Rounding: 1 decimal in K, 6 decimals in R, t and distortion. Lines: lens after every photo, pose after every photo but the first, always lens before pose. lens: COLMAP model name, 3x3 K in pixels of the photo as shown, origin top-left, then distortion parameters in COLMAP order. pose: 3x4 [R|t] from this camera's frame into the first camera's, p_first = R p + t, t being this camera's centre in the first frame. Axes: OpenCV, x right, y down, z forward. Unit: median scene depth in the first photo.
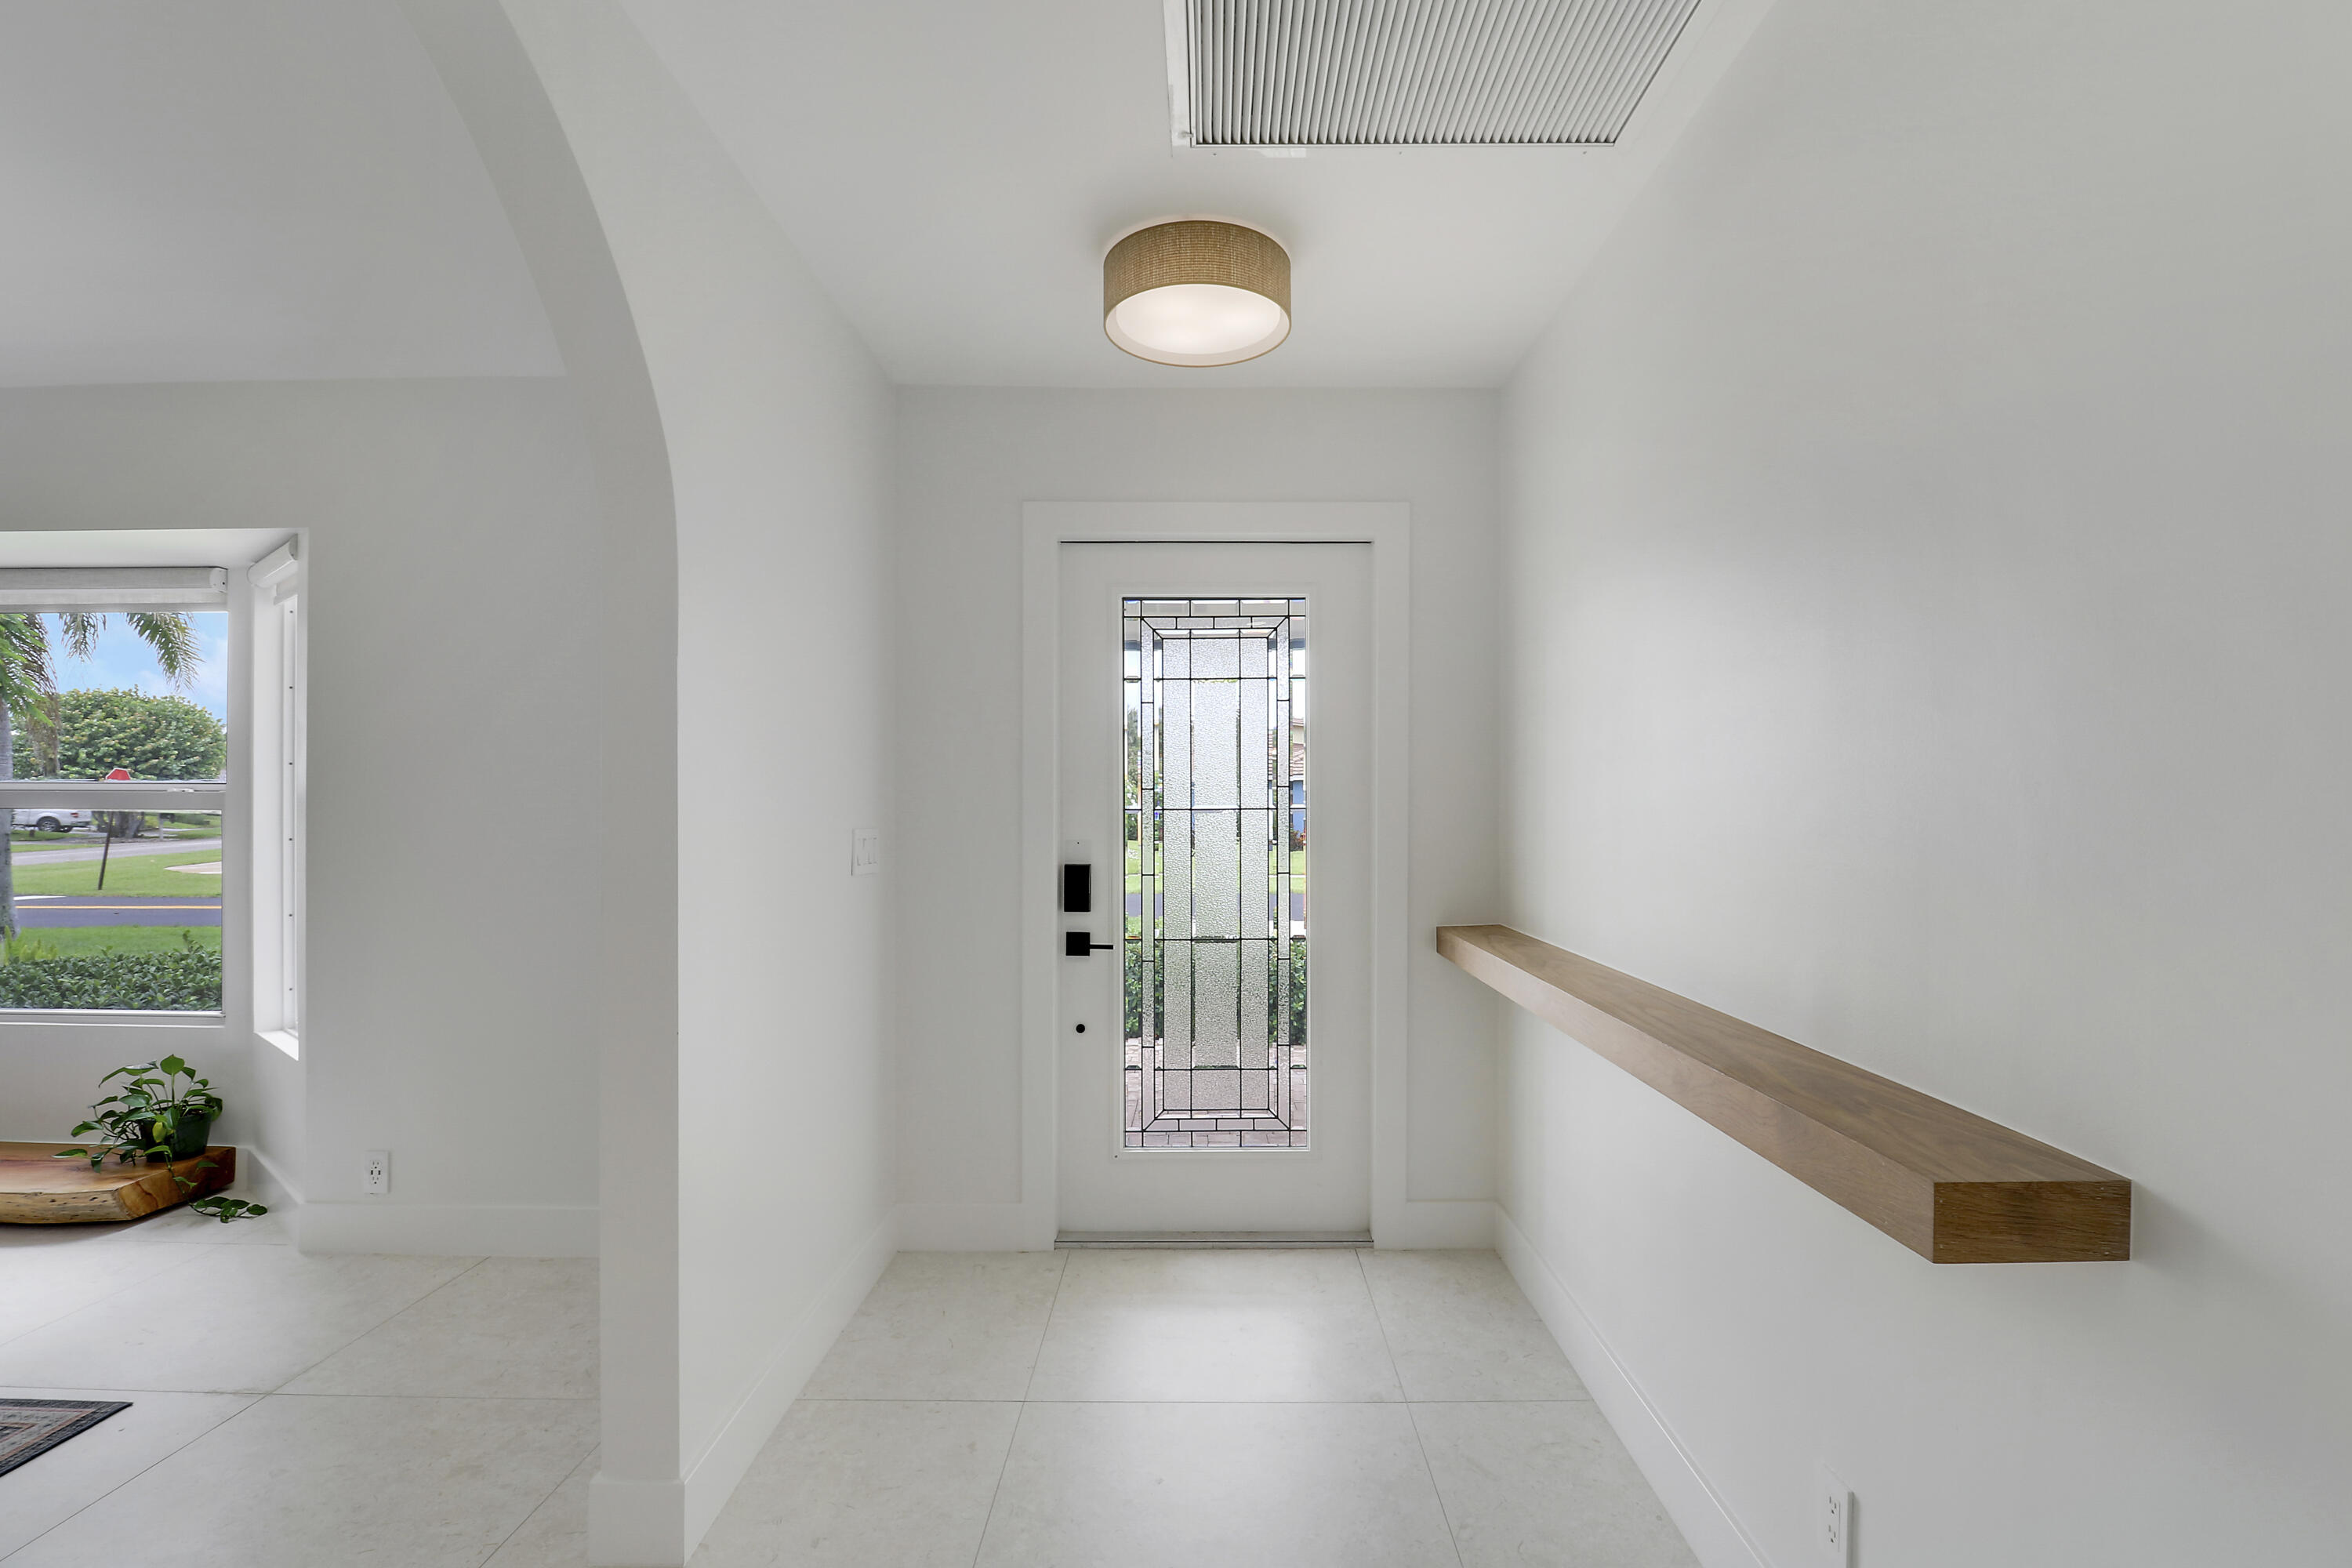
lens RADIAL K [[1101.6, 0, 1193.7], [0, 1101.6, 781.1], [0, 0, 1]] dist [0.002748, -0.015196]
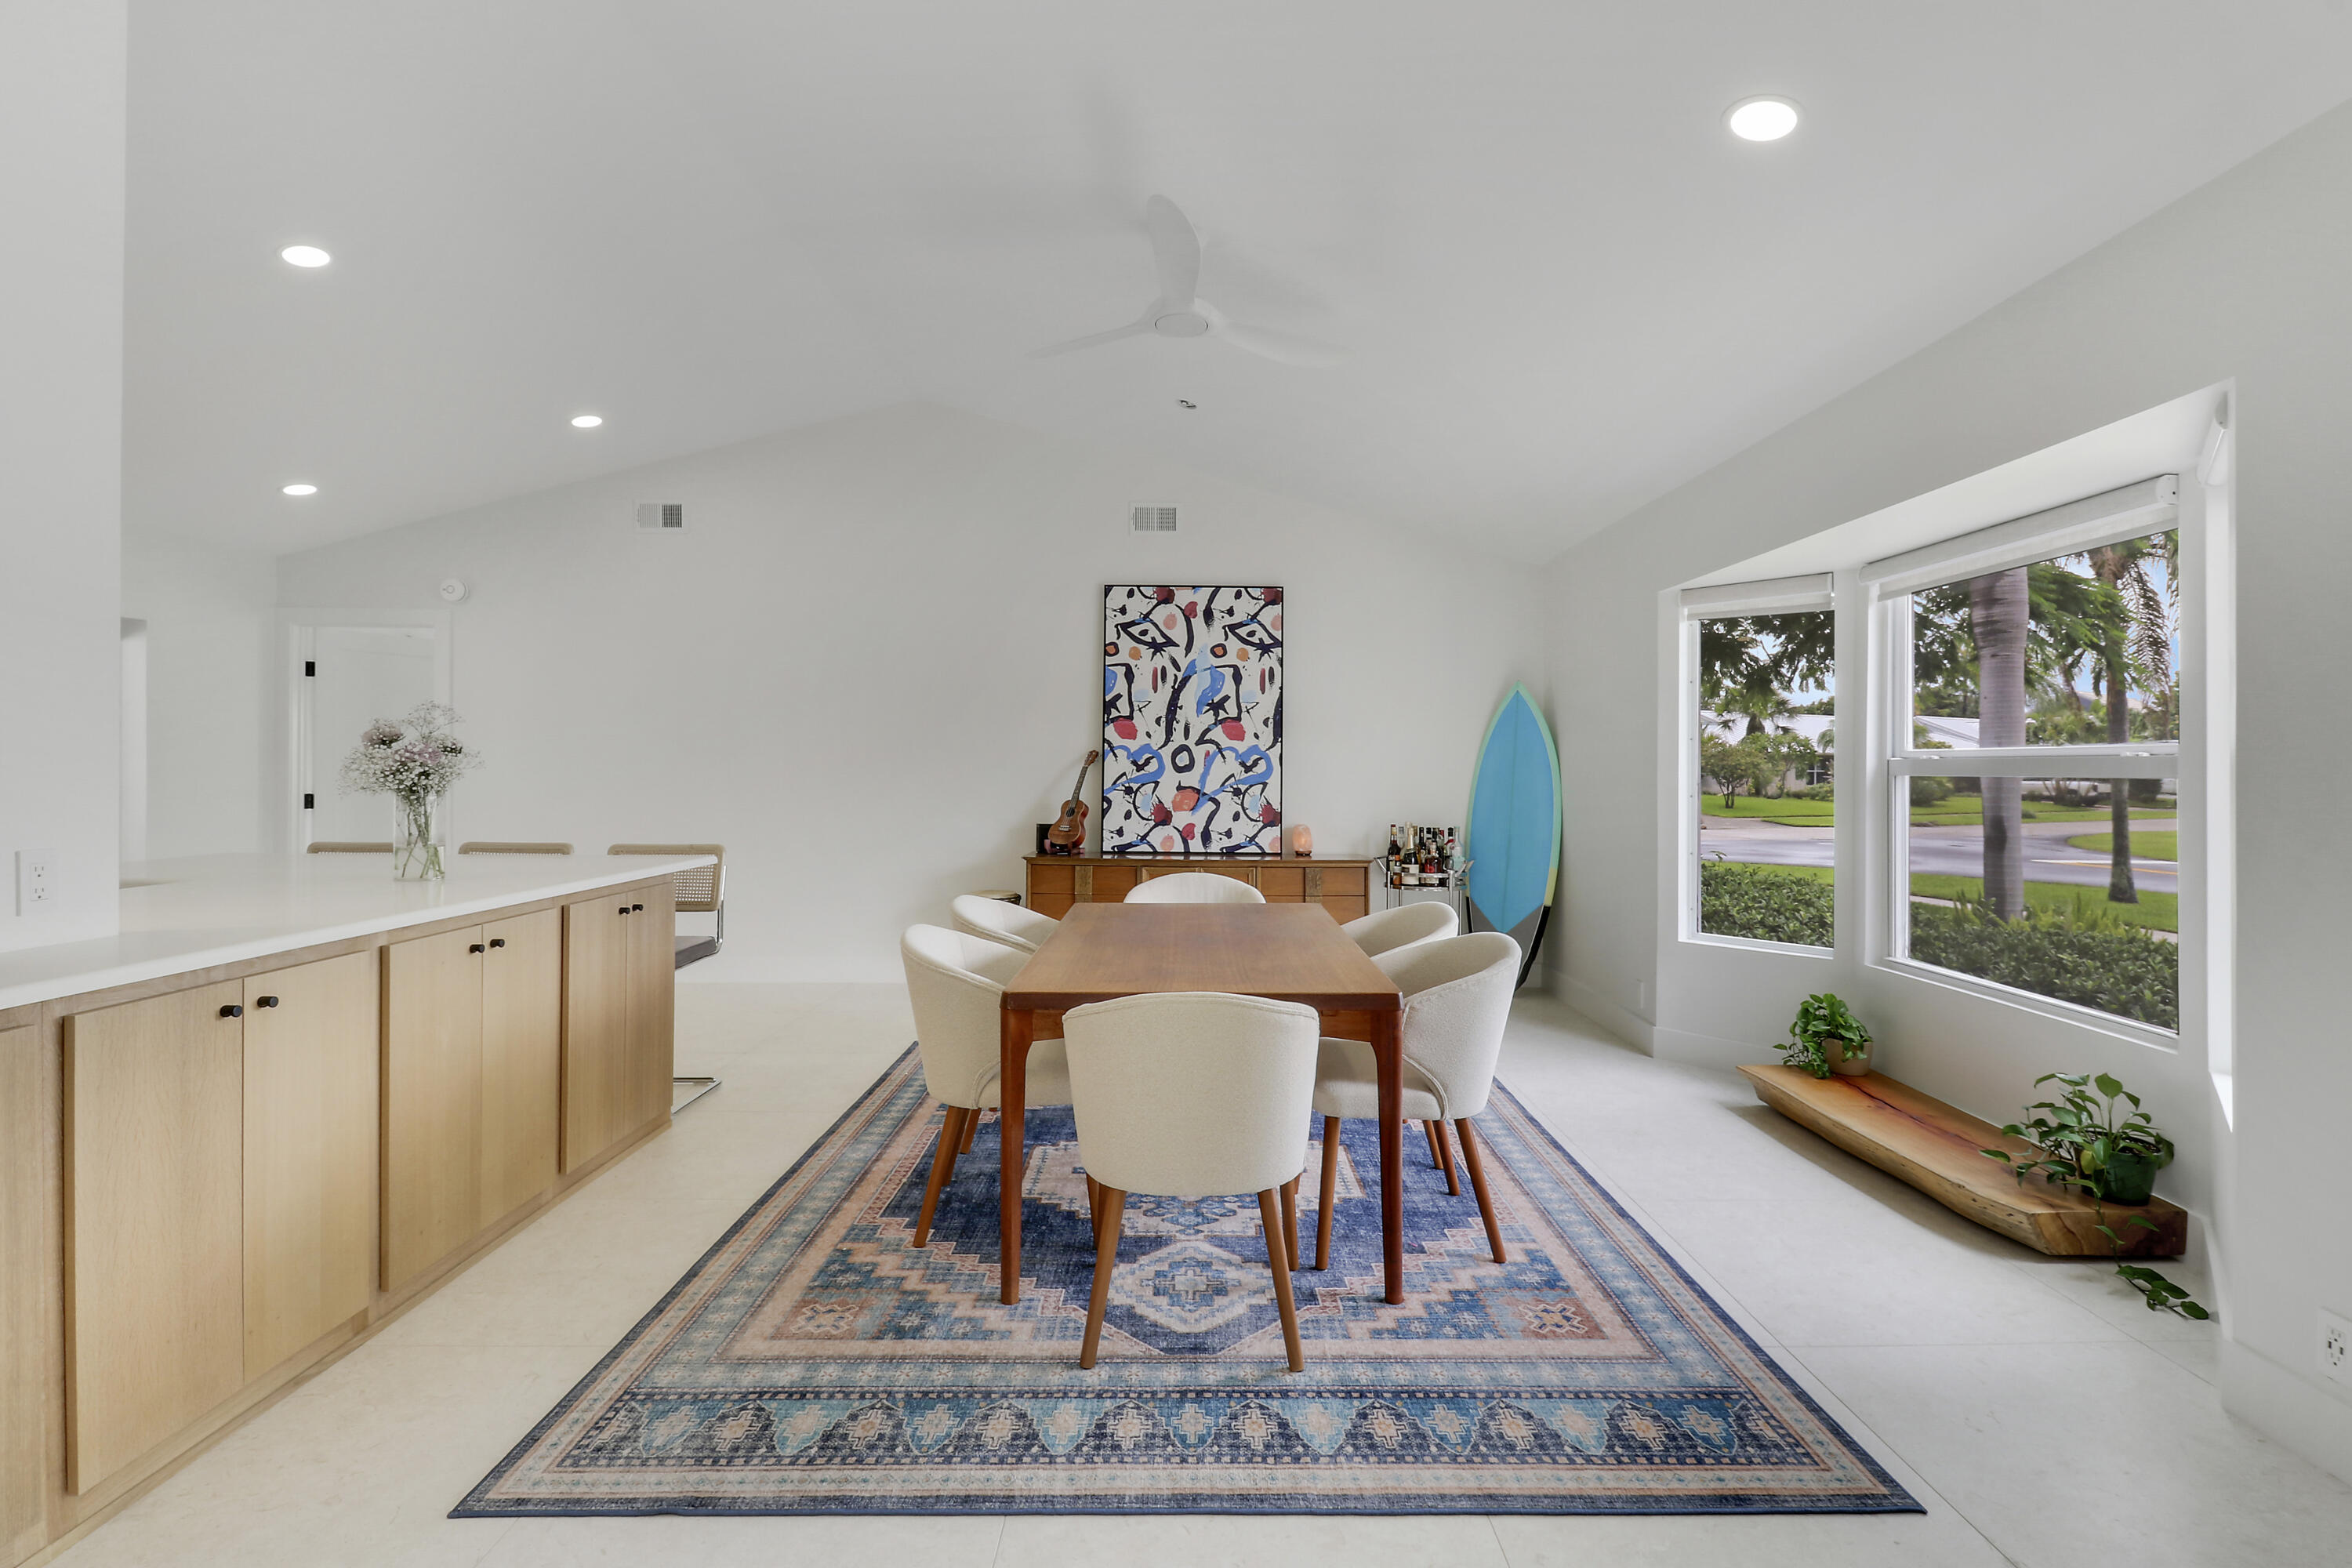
lens RADIAL K [[1096.5, 0, 1205.0], [0, 1096.5, 759.6], [0, 0, 1]] dist [0.003713, -0.014840]
pose [[0.019675, -0.009481, -0.999761, -0.119012], [0.018035, 0.999796, -0.009126, 0.006071], [0.999644, -0.017851, 0.019841, 0.308757]]
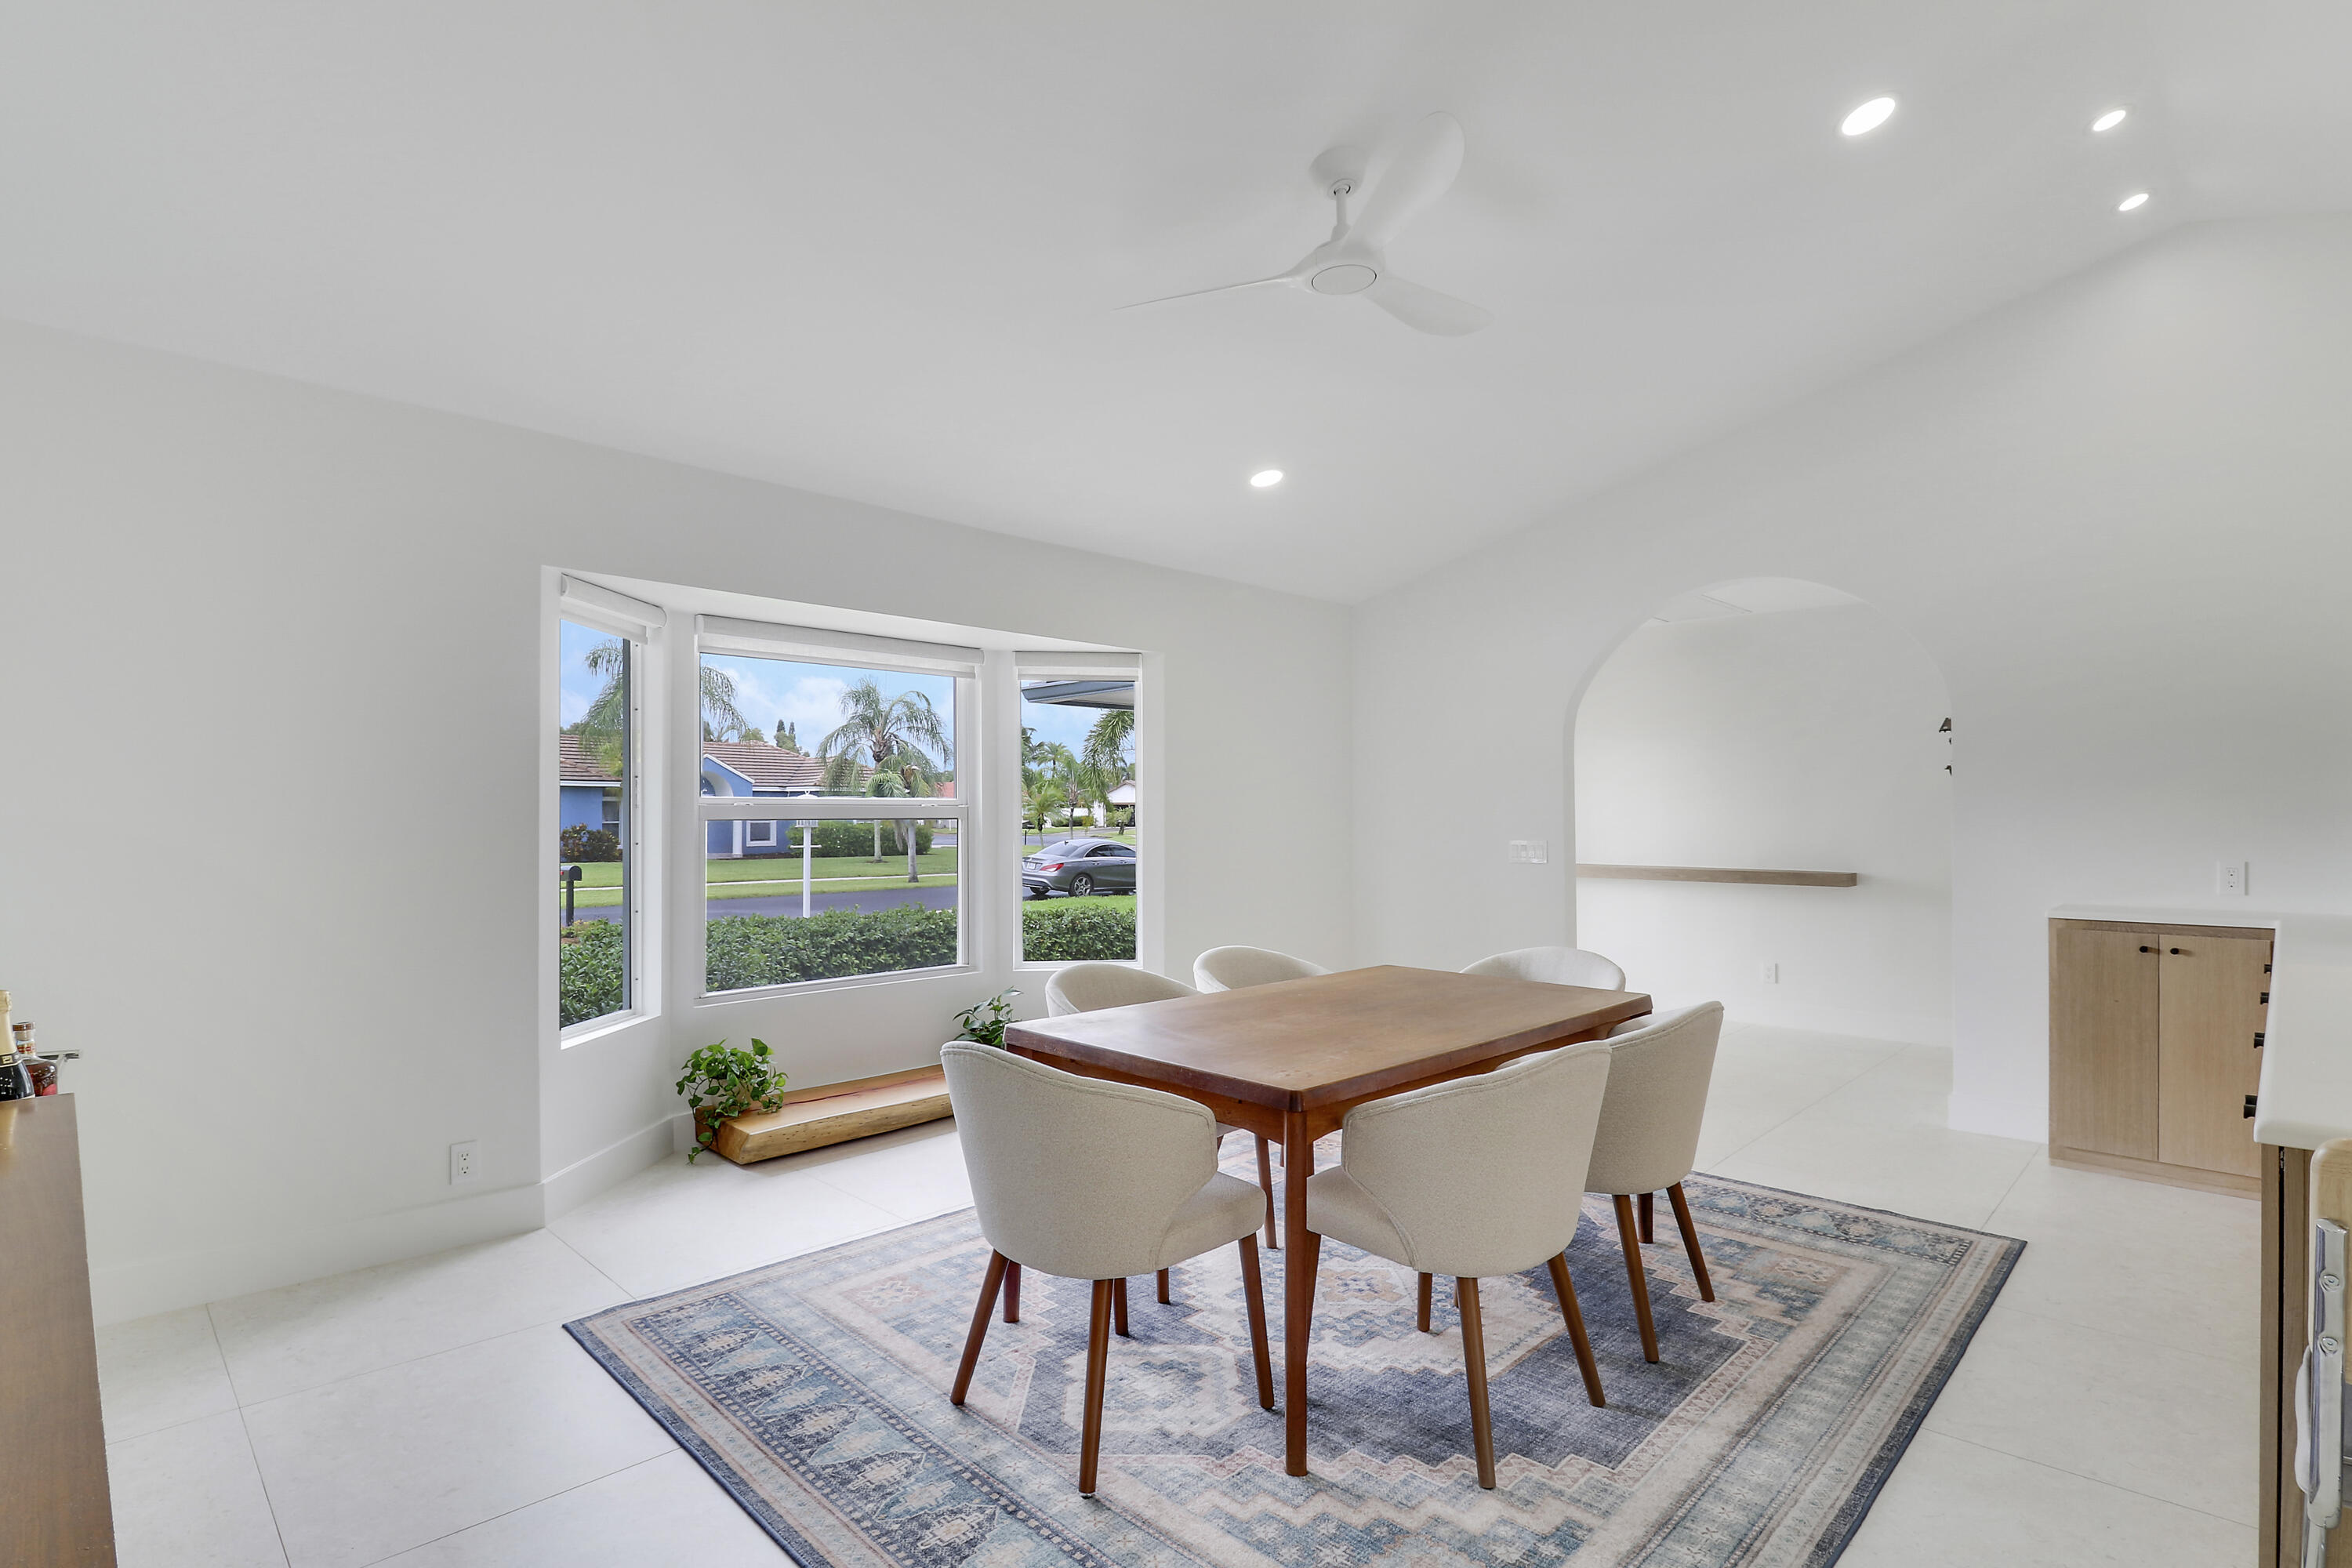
lens RADIAL K [[1101.6, 0, 1193.7], [0, 1101.6, 781.1], [0, 0, 1]] dist [0.002748, -0.015196]
pose [[0.701333, 0.021012, 0.712524, -1.900863], [-0.014395, 0.999779, -0.015314, -0.007670], [-0.712688, 0.000483, 0.701481, -0.224412]]
